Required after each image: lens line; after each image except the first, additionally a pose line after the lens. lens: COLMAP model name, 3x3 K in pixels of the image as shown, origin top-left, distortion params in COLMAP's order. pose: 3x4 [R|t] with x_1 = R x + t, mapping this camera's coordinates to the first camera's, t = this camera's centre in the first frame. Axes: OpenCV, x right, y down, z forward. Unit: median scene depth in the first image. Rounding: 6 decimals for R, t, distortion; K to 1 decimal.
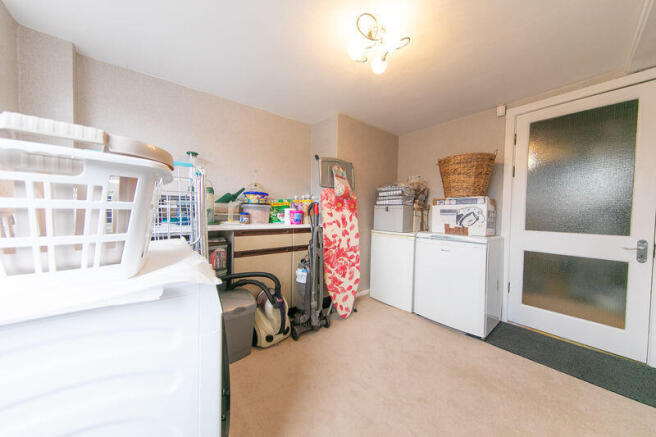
lens RADIAL K [[205.6, 0, 328.5], [0, 205.6, 221.1], [0, 0, 1]] dist [0.007464, -0.000136]
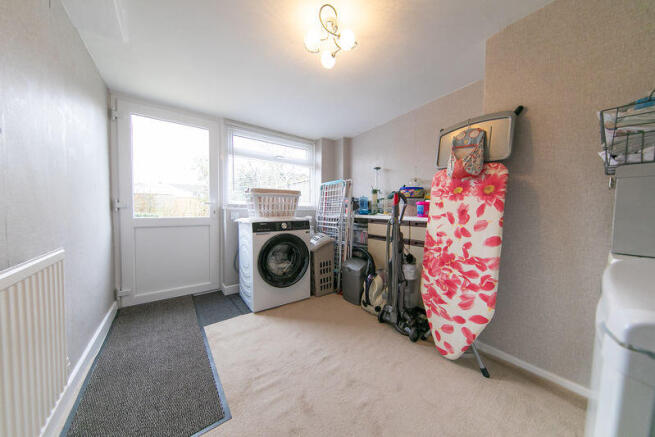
lens RADIAL K [[205.3, 0, 326.4], [0, 205.3, 218.2], [0, 0, 1]] dist [0.007464, -0.000136]
pose [[-0.041774, 0.026002, -0.998789, 0.754335], [-0.041584, 0.998750, 0.027740, 0.012037], [0.998261, 0.042692, -0.040640, 0.609354]]
